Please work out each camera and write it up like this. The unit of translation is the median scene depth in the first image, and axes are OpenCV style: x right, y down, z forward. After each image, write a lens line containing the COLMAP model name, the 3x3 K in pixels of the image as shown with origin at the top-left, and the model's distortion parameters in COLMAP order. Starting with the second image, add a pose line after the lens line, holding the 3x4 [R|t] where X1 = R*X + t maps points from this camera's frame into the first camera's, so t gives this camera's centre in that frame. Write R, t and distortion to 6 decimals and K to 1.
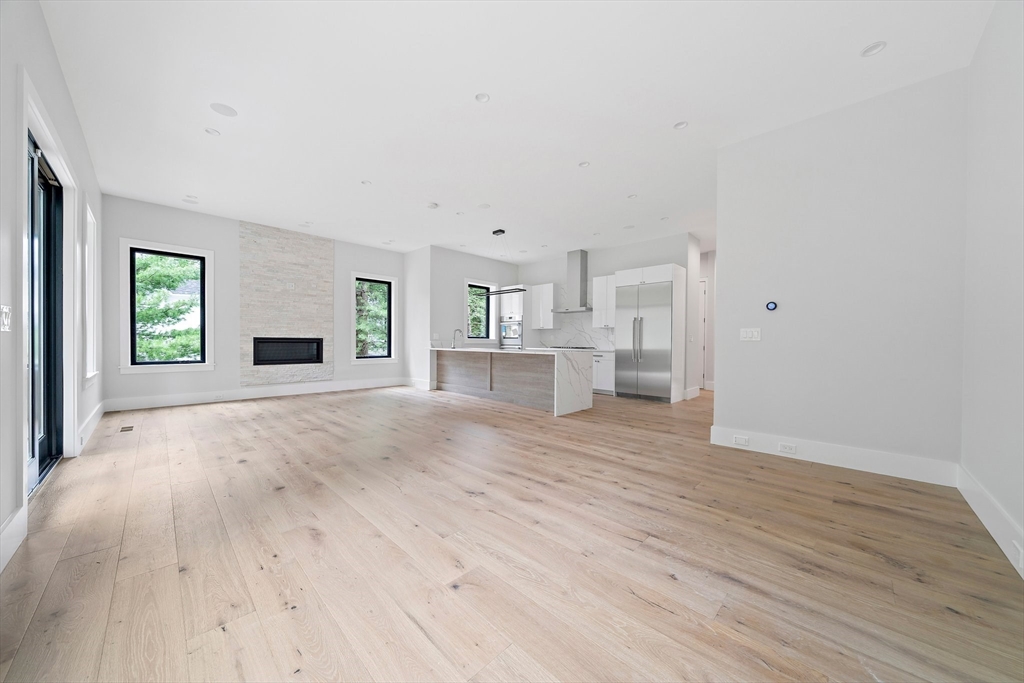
lens RADIAL K [[355.9, 0, 512.9], [0, 355.9, 343.6], [0, 0, 1]] dist [-0.005283, 0.000079]
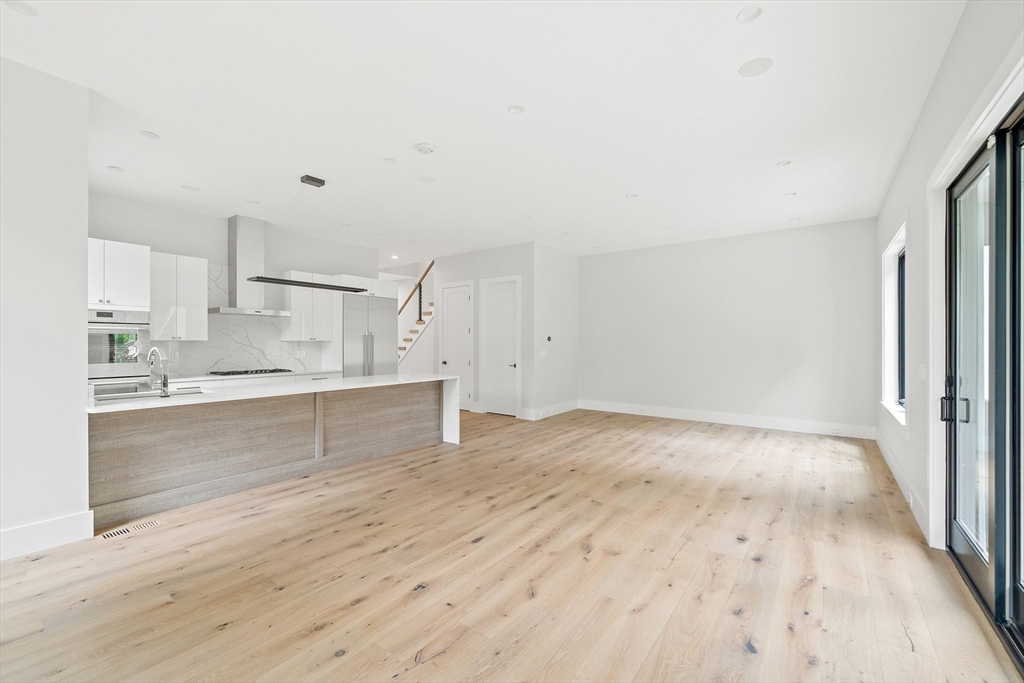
lens RADIAL K [[427.4, 0, 513.3], [0, 427.4, 340.3], [0, 0, 1]] dist [0.000513, 0.000162]
pose [[-0.147650, -0.006184, 0.989020, -0.978263], [0.002287, 0.999976, 0.006594, -0.073283], [-0.989037, 0.003236, -0.147632, 0.987183]]
